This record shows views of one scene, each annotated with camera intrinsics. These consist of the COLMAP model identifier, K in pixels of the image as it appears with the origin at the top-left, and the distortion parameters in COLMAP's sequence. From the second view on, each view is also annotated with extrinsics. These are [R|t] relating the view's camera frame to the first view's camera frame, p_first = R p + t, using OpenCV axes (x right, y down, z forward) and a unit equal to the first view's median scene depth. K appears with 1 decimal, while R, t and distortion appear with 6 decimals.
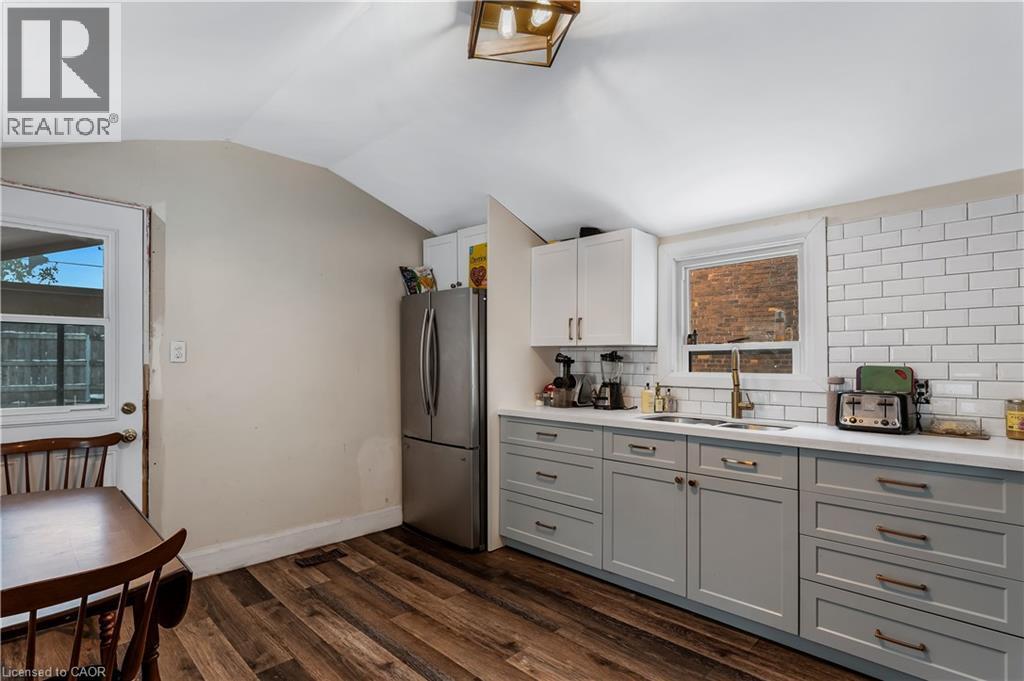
lens RADIAL K [[510.2, 0, 524.0], [0, 510.2, 354.2], [0, 0, 1]] dist [0.003778, 0.000014]
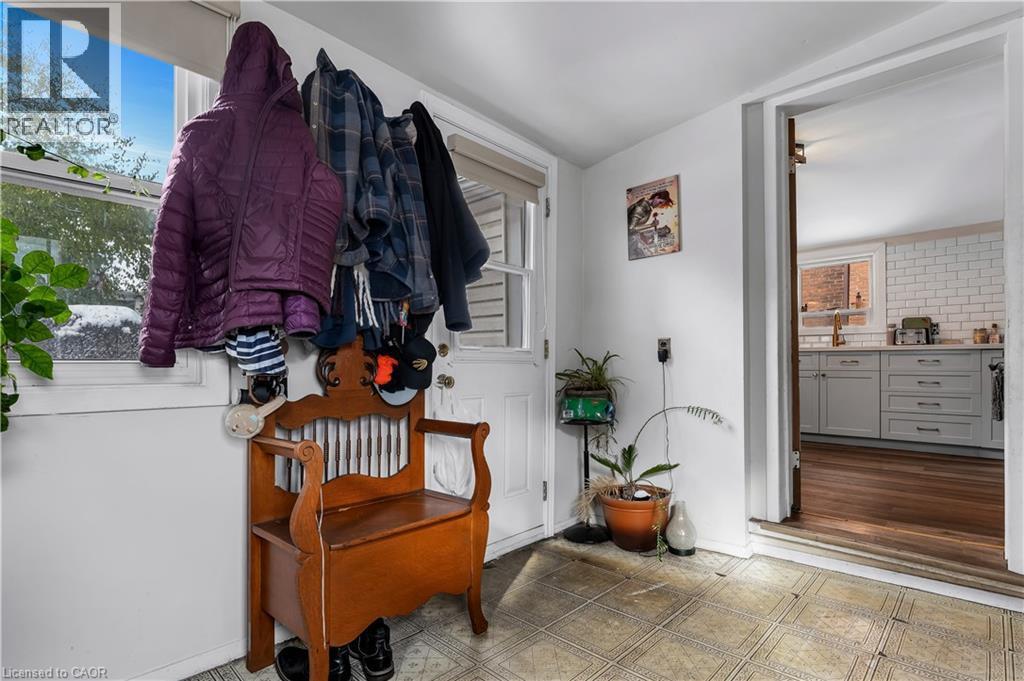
lens RADIAL K [[510.2, 0, 538.6], [0, 510.2, 364.9], [0, 0, 1]] dist [0.003778, 0.000014]
pose [[0.999810, -0.008136, 0.017741, -0.837655], [0.007958, 0.999918, 0.010075, 0.182504], [-0.017822, -0.009932, 0.999792, -1.009497]]
